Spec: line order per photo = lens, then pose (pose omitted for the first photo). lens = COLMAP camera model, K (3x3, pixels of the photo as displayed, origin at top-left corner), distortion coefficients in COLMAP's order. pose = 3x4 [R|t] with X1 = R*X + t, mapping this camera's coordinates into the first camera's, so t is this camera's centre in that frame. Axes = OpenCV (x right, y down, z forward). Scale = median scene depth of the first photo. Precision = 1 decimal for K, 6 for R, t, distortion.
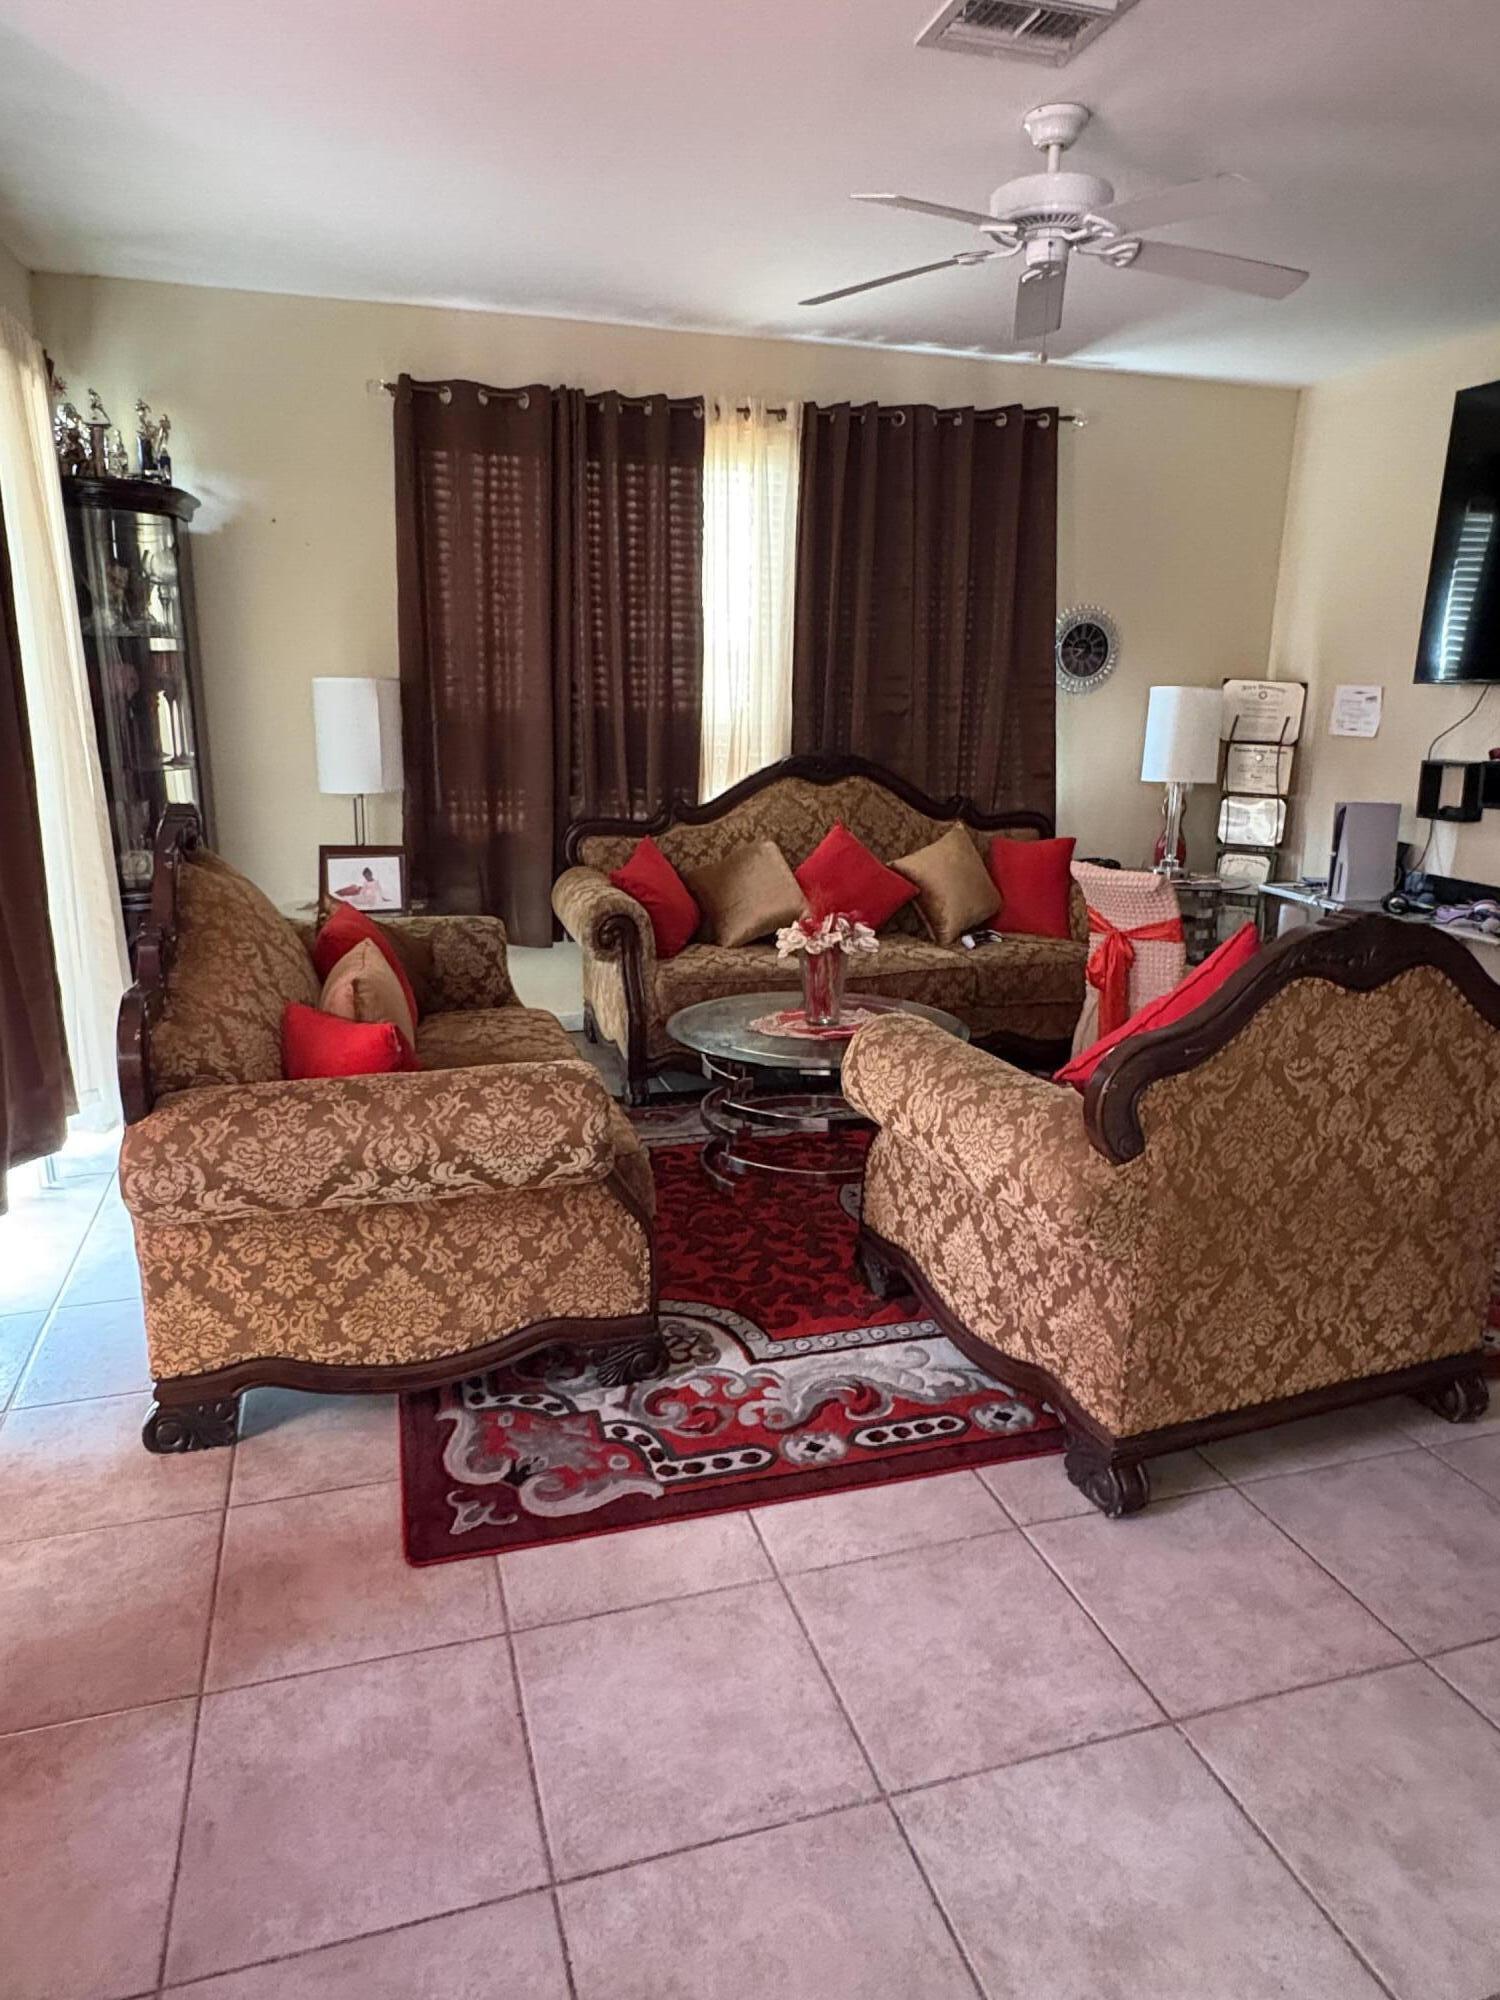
lens RADIAL K [[1265.8, 0, 739.8], [0, 1265.8, 1002.5], [0, 0, 1]] dist [-0.000583, 0.001585]
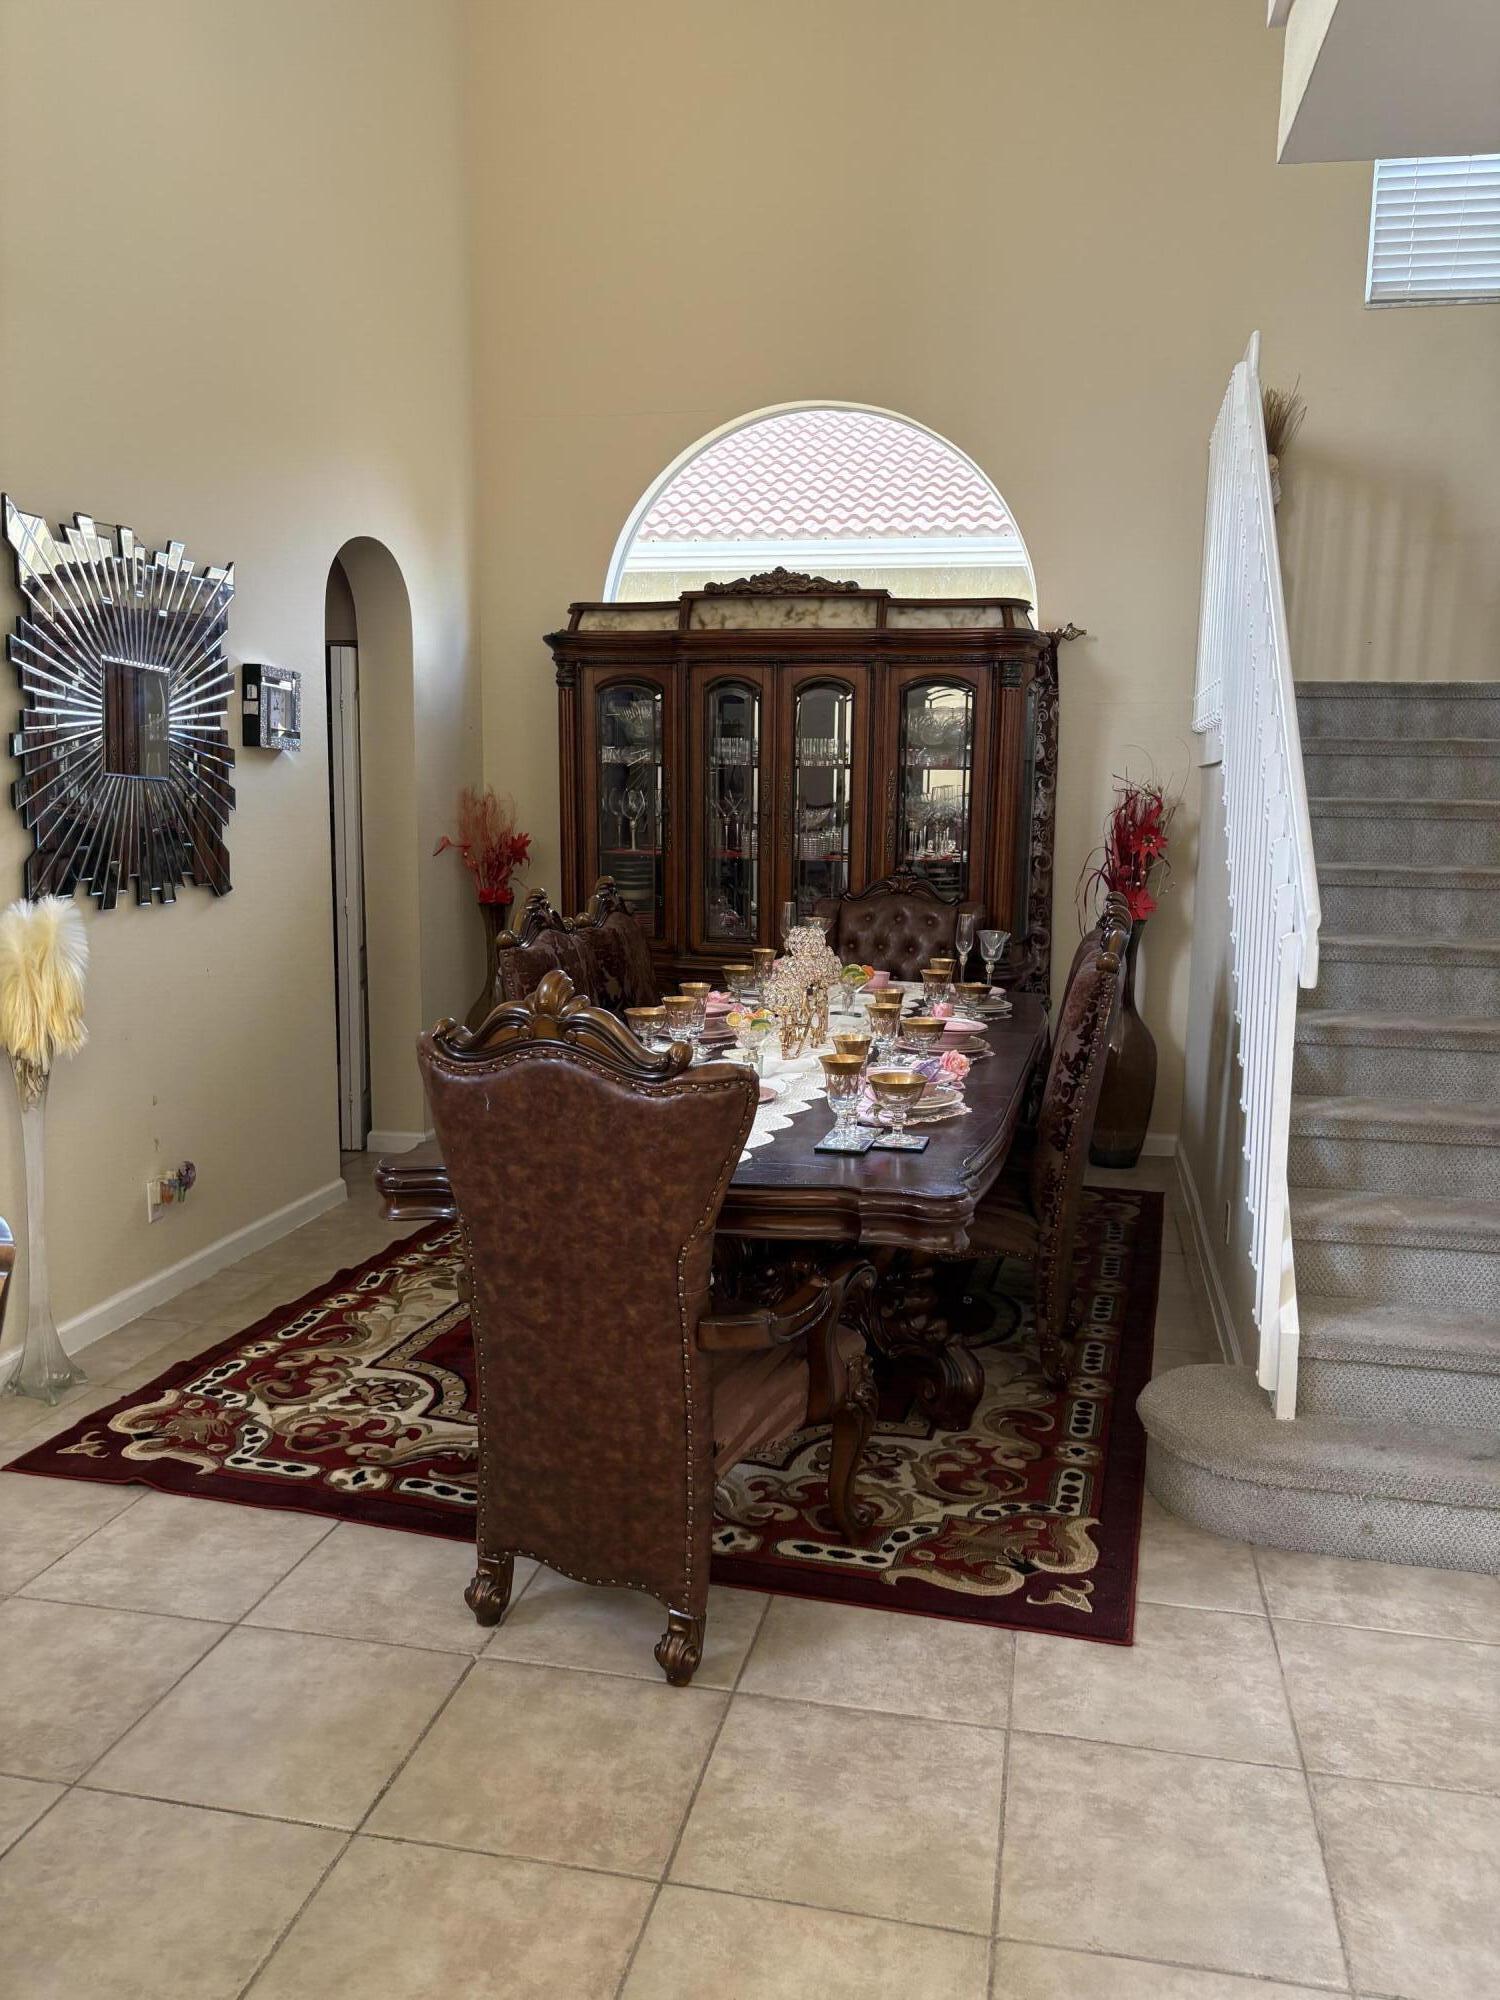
lens RADIAL K [[1513.5, 0, 765.2], [0, 1513.5, 1026.0], [0, 0, 1]] dist [0.037306, -0.035589]
pose [[0.515226, -0.125411, 0.847829, -1.044153], [0.199243, 0.979660, 0.023831, -0.113029], [-0.833573, 0.156646, 0.529733, 0.349816]]
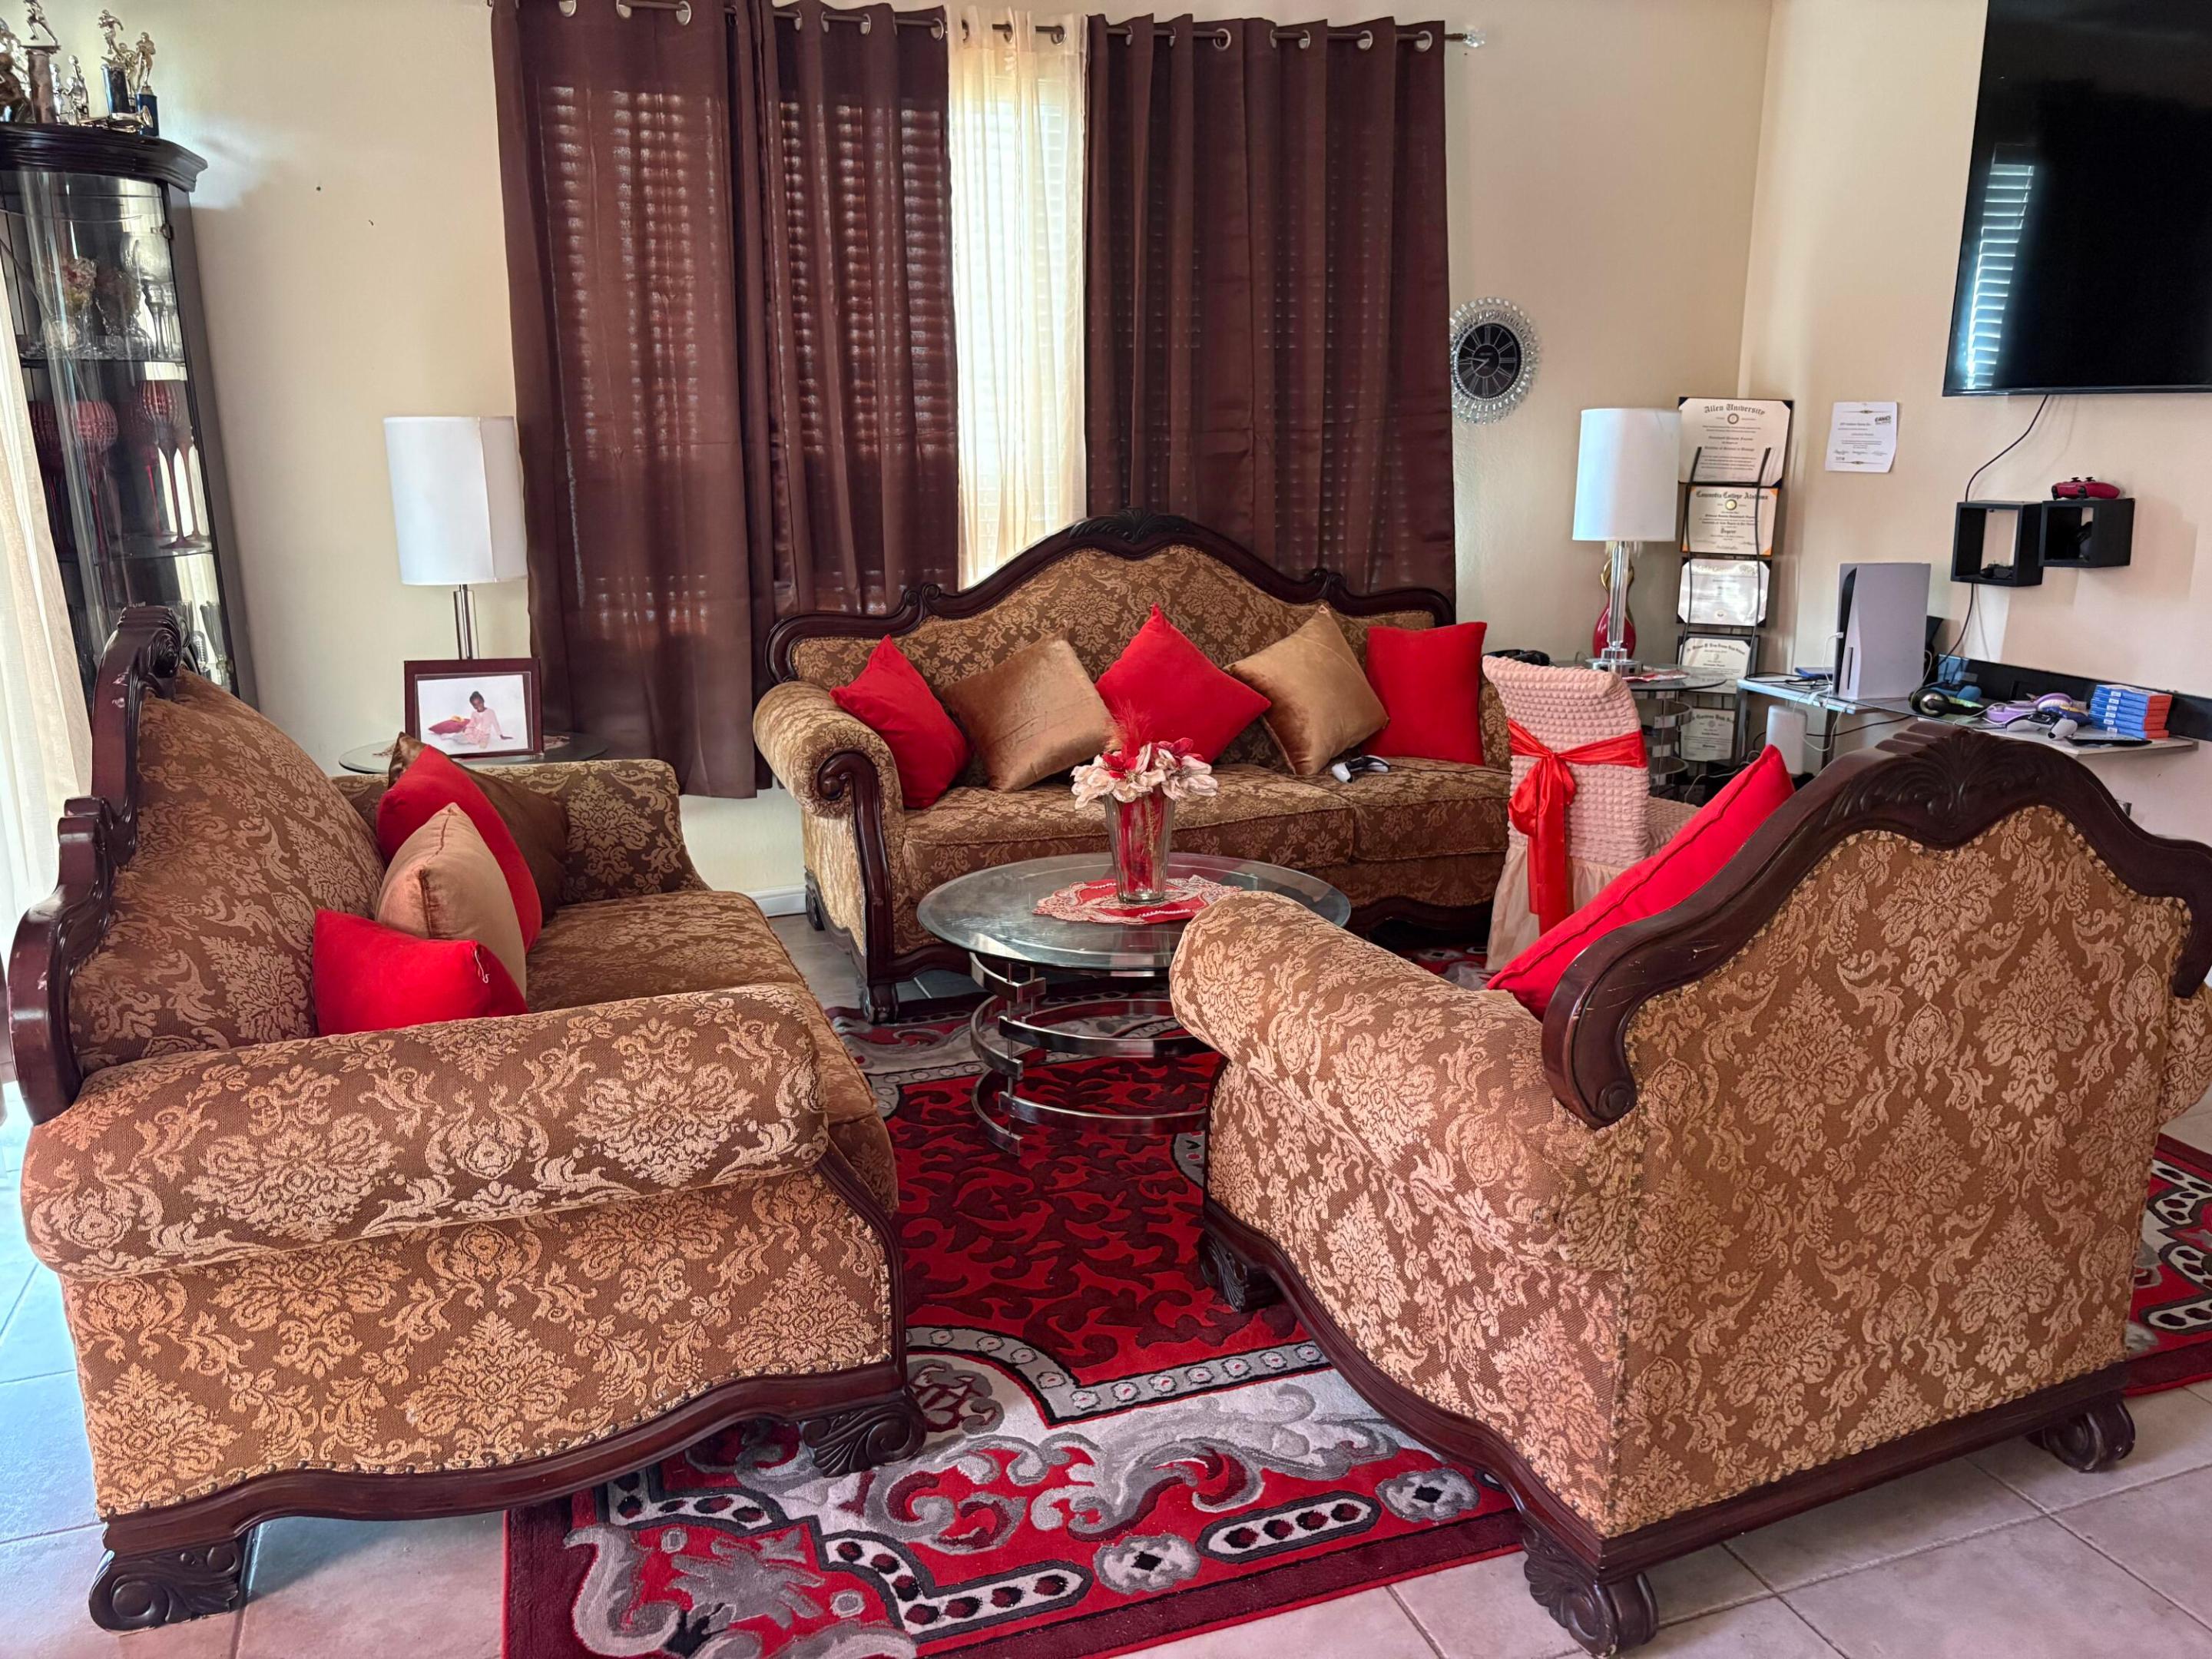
lens RADIAL K [[1673.9, 0, 1118.0], [0, 1673.9, 837.6], [0, 0, 1]] dist [0.037306, -0.035589]
pose [[0.998271, -0.031844, 0.049404, 0.010448], [0.032130, 0.999471, -0.005004, -0.017456], [-0.049219, 0.006583, 0.998766, 0.103261]]
